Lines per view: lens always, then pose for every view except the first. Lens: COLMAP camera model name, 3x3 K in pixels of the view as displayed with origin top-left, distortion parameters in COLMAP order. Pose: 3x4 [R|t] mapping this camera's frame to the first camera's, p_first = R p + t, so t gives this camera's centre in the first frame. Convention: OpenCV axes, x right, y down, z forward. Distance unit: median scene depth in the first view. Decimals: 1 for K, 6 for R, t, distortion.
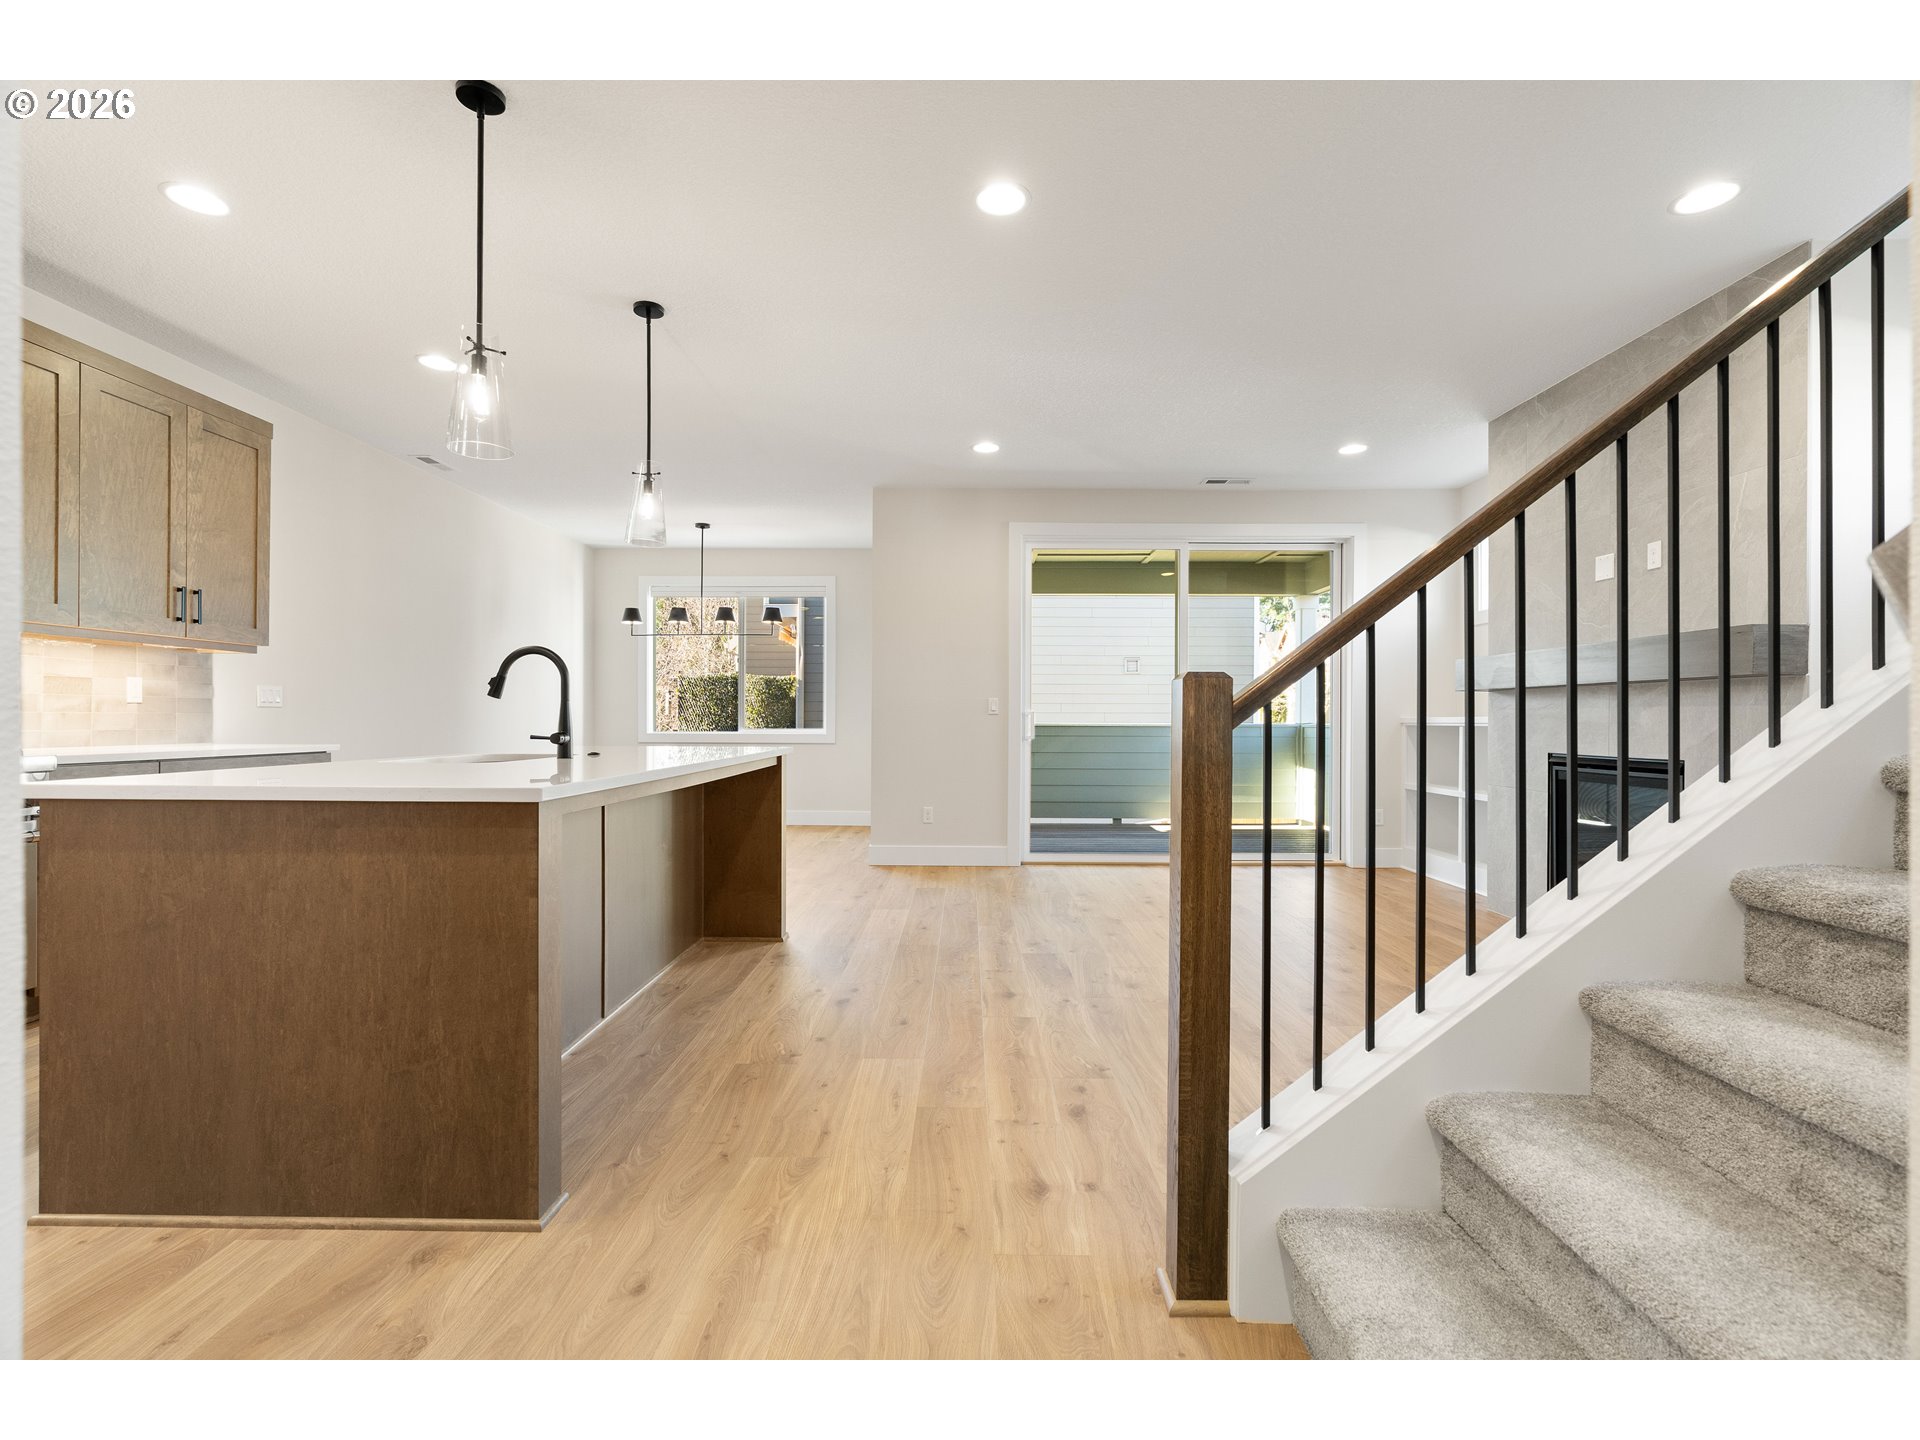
lens RADIAL K [[868.8, 0, 957.0], [0, 868.8, 722.6], [0, 0, 1]] dist [-0.008130, 0.004049]
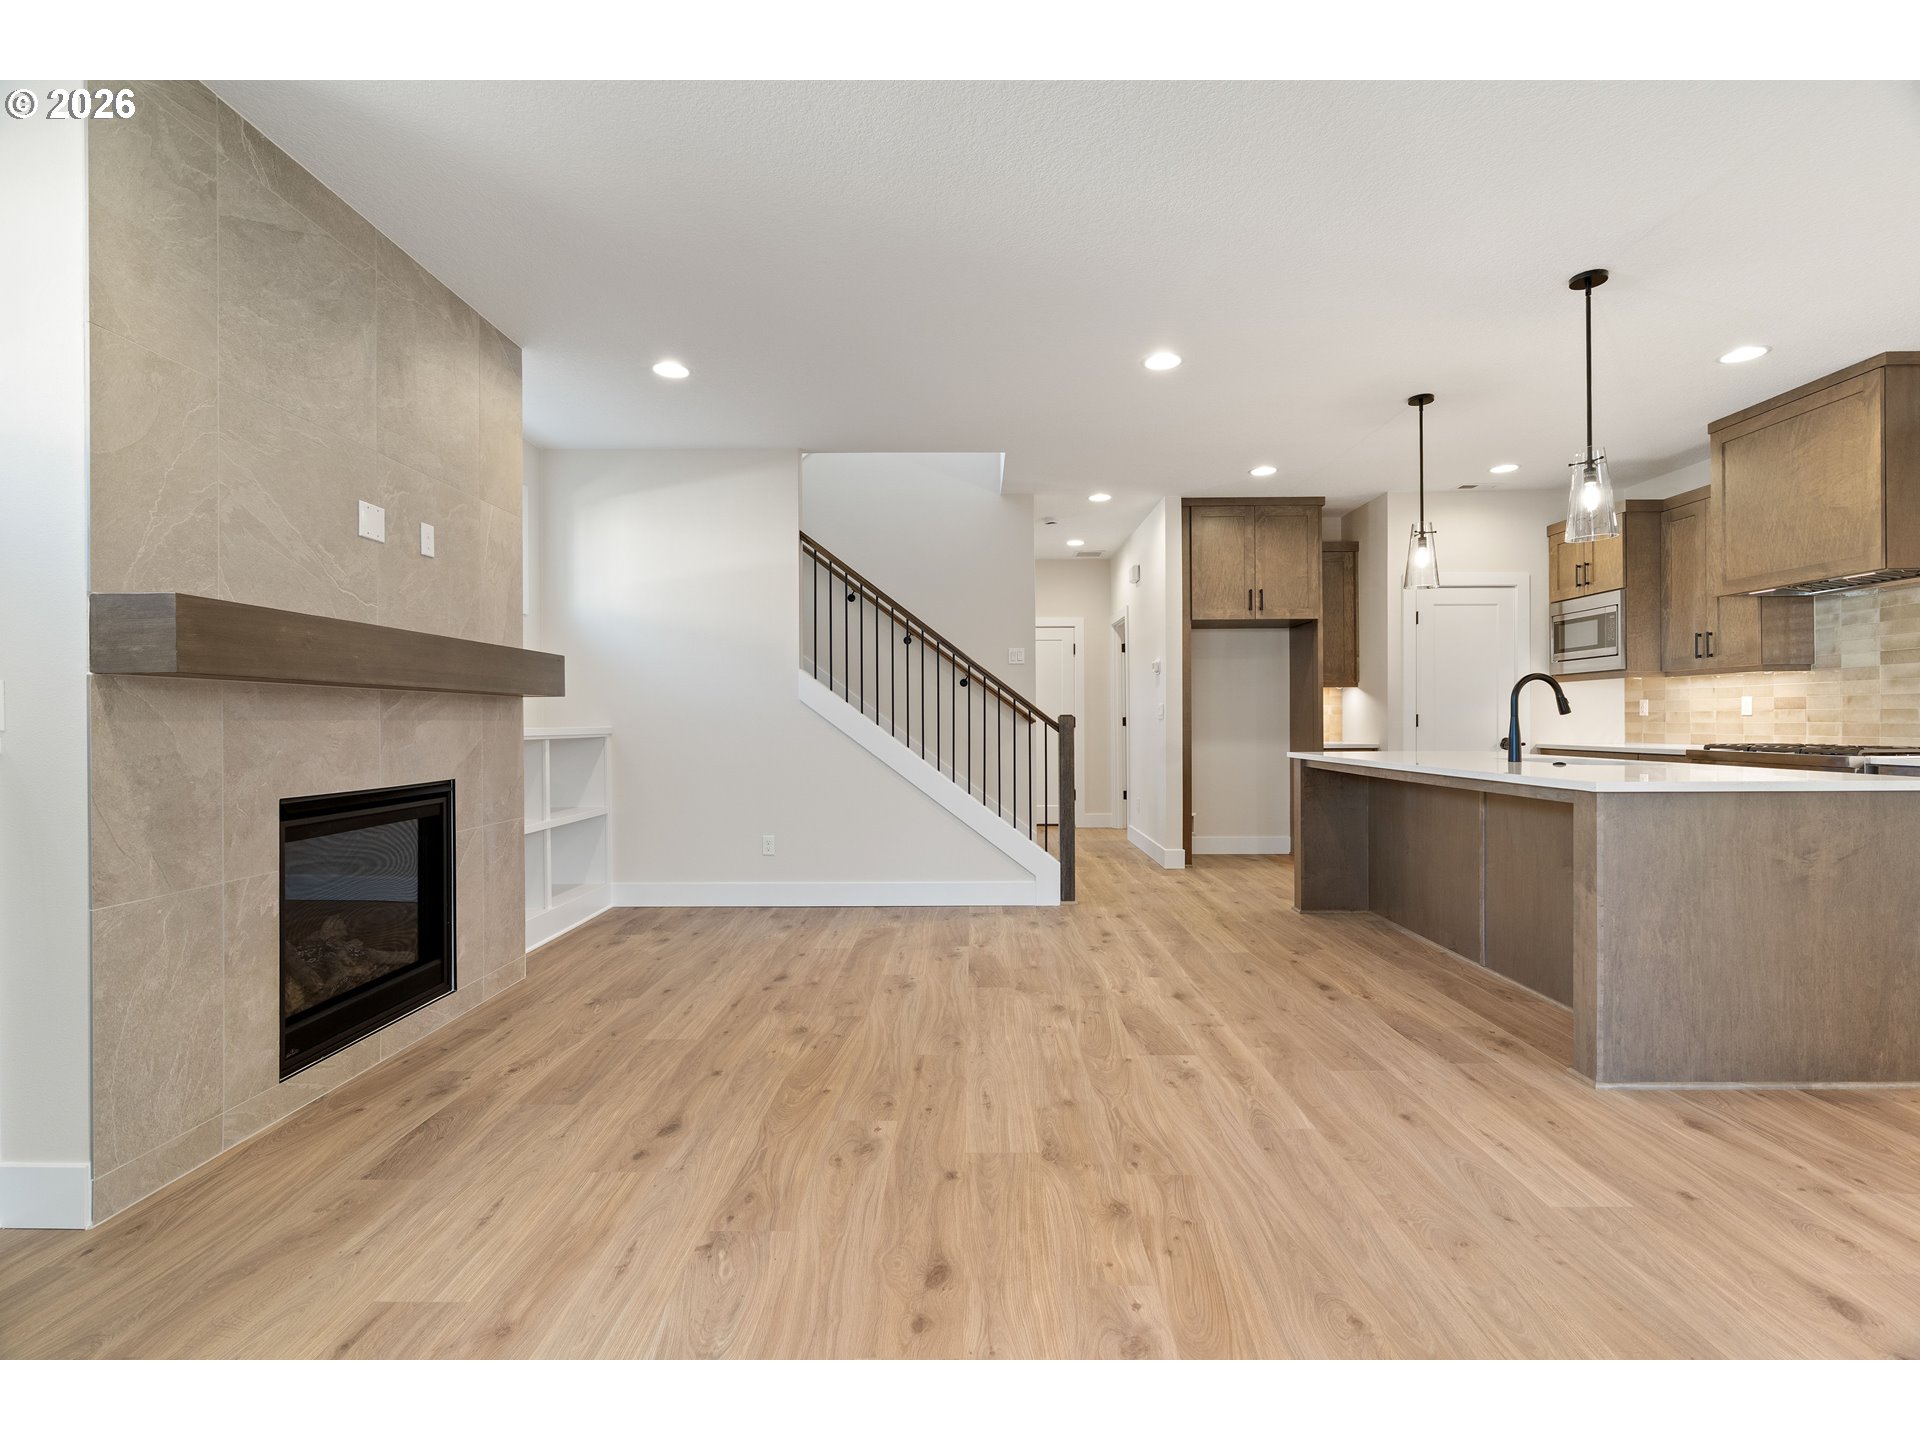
lens RADIAL K [[868.8, 0, 957.0], [0, 868.8, 722.6], [0, 0, 1]] dist [-0.008130, 0.004049]
pose [[-0.999985, 0.001771, 0.005199, 0.260431], [0.001801, 0.999982, 0.005789, -0.018187], [-0.005189, 0.005798, -0.999970, 1.664741]]
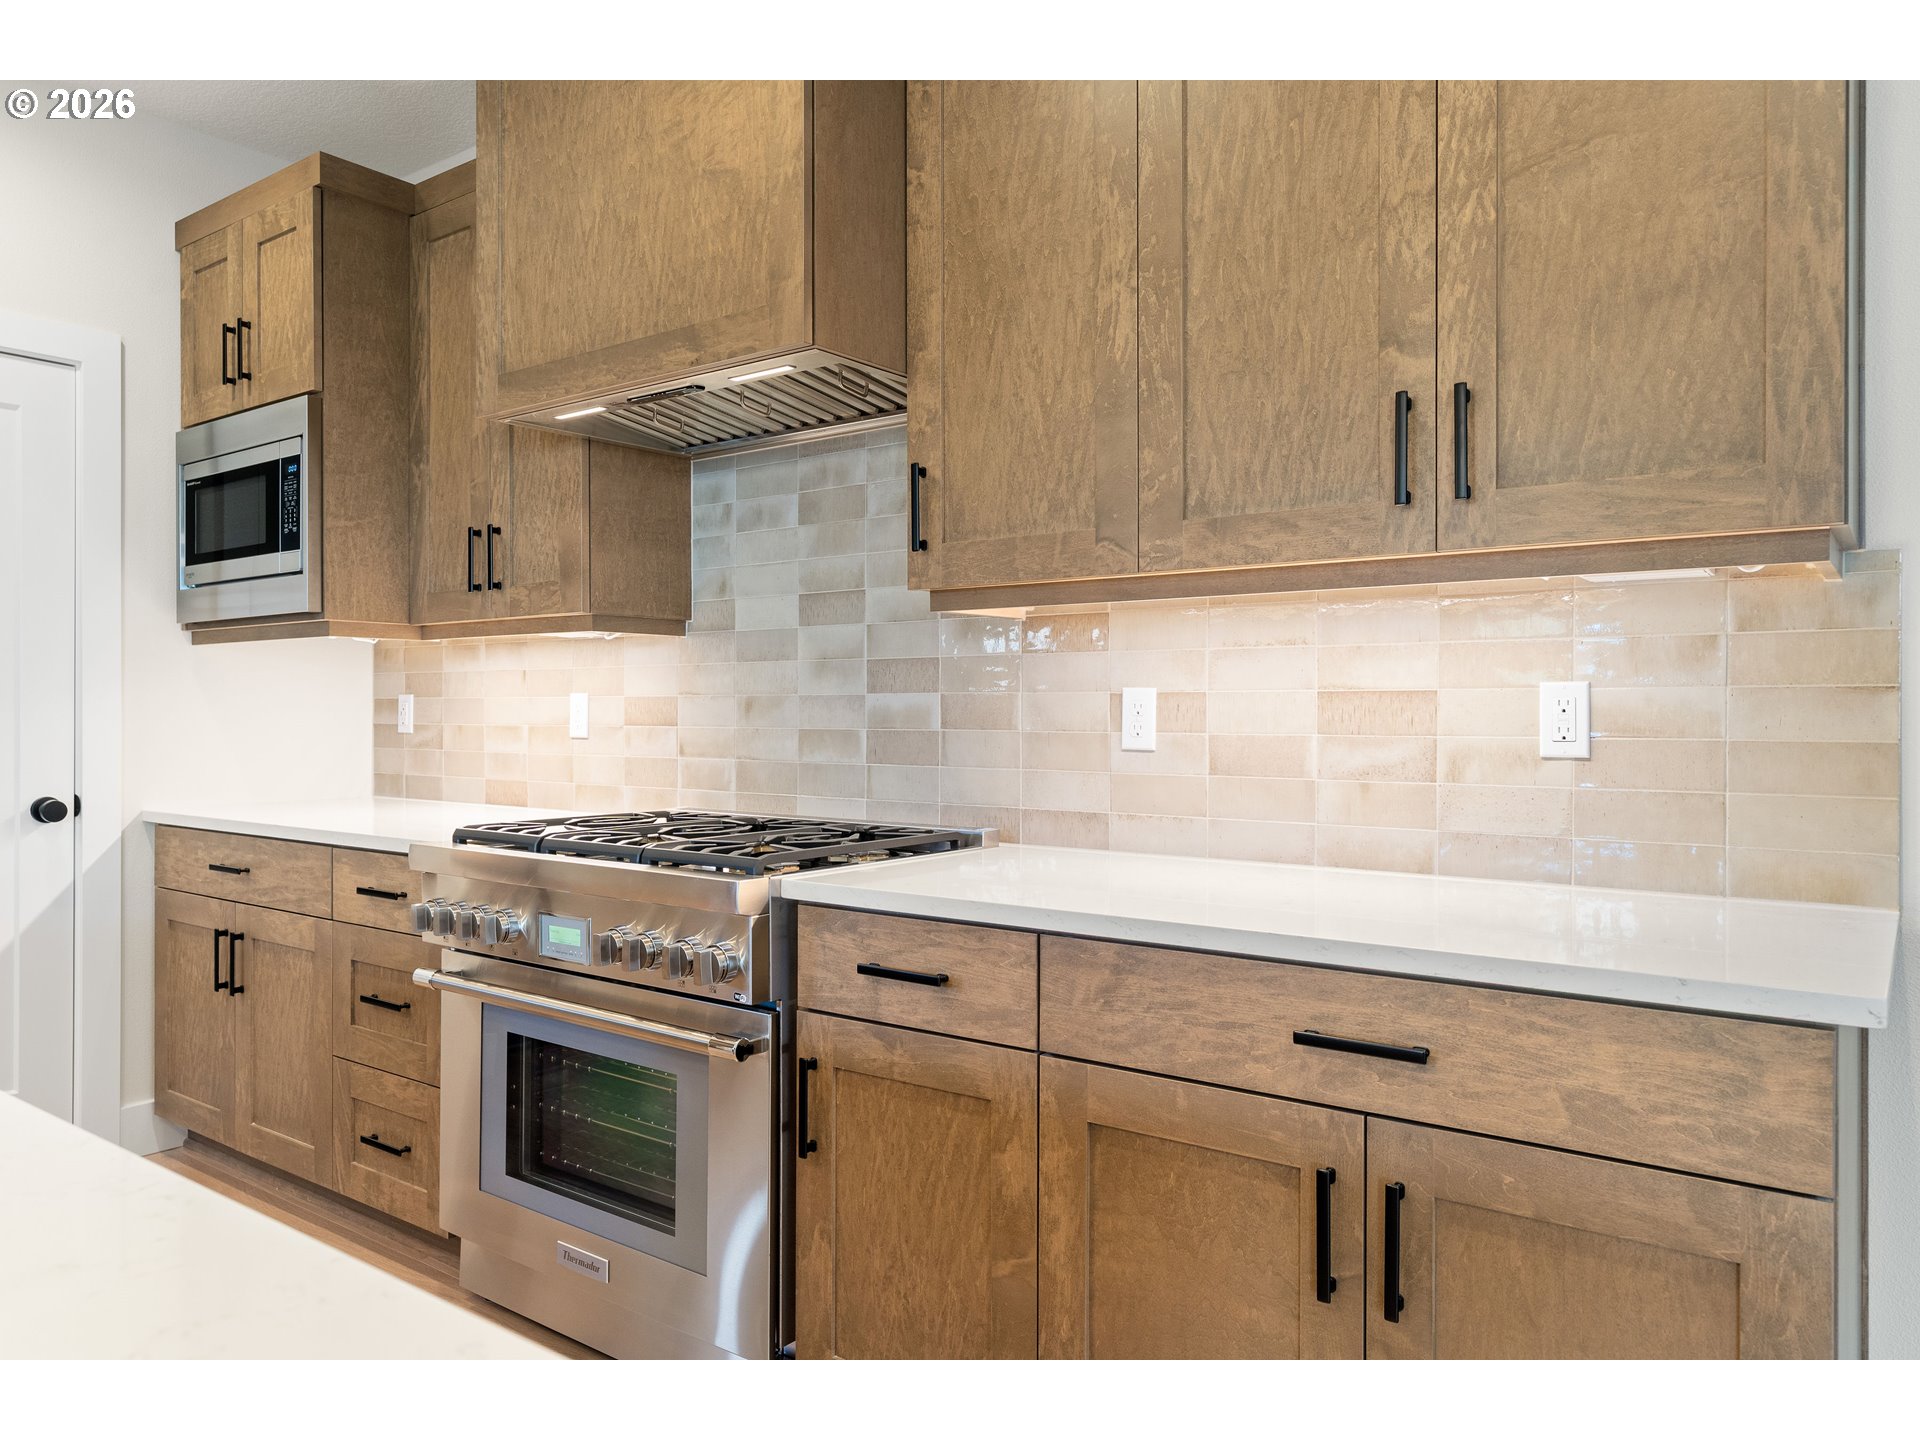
lens RADIAL K [[1305.9, 0, 960.0], [0, 1305.9, 720.0], [0, 0, 1]] dist [0.002394, 0.001867]
pose [[-0.588294, 0.004516, -0.808634, -0.382626], [-0.004574, 0.999950, 0.008913, -0.038759], [0.808634, 0.008942, -0.588244, 1.049127]]
